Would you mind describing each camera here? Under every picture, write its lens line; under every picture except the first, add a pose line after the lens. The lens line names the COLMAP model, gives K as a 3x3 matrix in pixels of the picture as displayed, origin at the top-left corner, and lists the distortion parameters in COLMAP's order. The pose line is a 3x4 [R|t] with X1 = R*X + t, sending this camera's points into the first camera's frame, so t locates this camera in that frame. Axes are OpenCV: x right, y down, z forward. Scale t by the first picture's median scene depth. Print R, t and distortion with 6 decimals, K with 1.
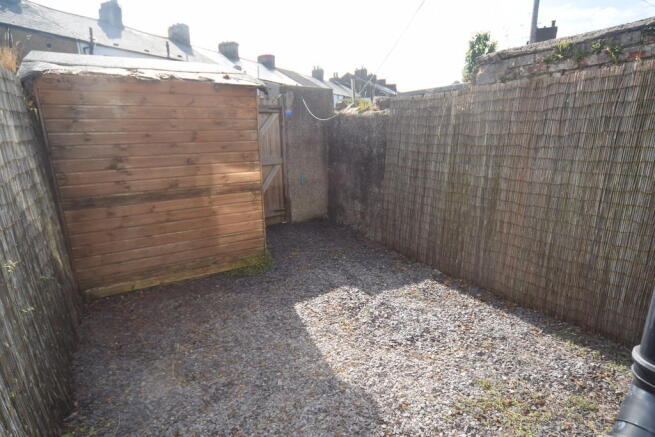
lens RADIAL K [[350.0, 0, 332.8], [0, 350.0, 220.8], [0, 0, 1]] dist [-0.012040, 0.000131]
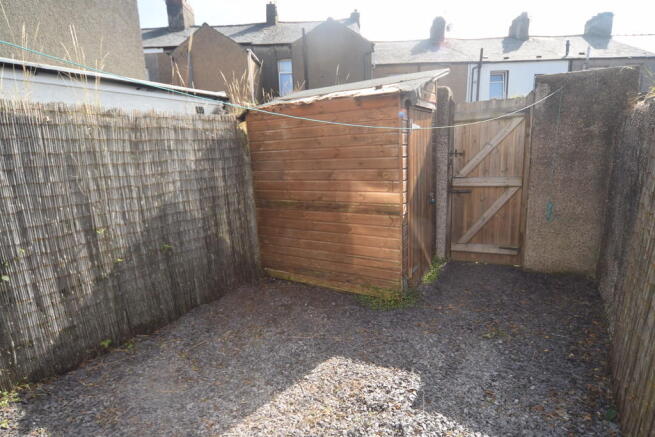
lens RADIAL K [[350.0, 0, 332.8], [0, 350.0, 220.8], [0, 0, 1]] dist [-0.012040, 0.000131]
pose [[0.453106, 0.165341, -0.875989, 0.473612], [-0.186899, 0.978429, 0.088003, -0.123052], [0.871644, 0.123847, 0.474234, 0.481812]]
